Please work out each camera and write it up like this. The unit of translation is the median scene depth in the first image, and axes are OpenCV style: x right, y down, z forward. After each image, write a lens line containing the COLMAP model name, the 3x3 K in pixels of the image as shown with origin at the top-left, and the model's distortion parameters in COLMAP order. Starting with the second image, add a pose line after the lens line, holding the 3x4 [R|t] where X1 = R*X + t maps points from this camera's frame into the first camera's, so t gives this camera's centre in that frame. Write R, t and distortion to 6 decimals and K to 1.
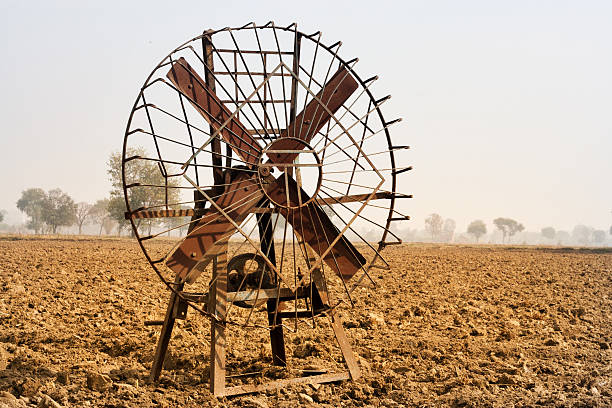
lens RADIAL K [[1415.2, 0, 306.0], [0, 1415.2, 204.0], [0, 0, 1]] dist [-0.030934, -0.329220]
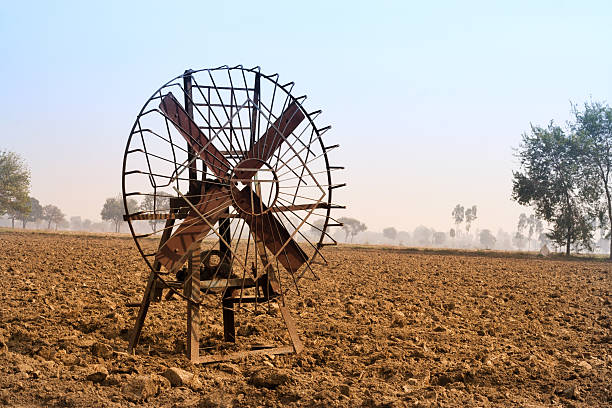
lens RADIAL K [[1415.2, 0, 306.0], [0, 1415.2, 204.0], [0, 0, 1]] dist [-0.030934, -0.329220]
pose [[0.993460, 0.026597, 0.111044, -0.100161], [-0.026885, 0.999638, 0.001099, -0.008849], [-0.110975, -0.004078, 0.993815, -0.242892]]
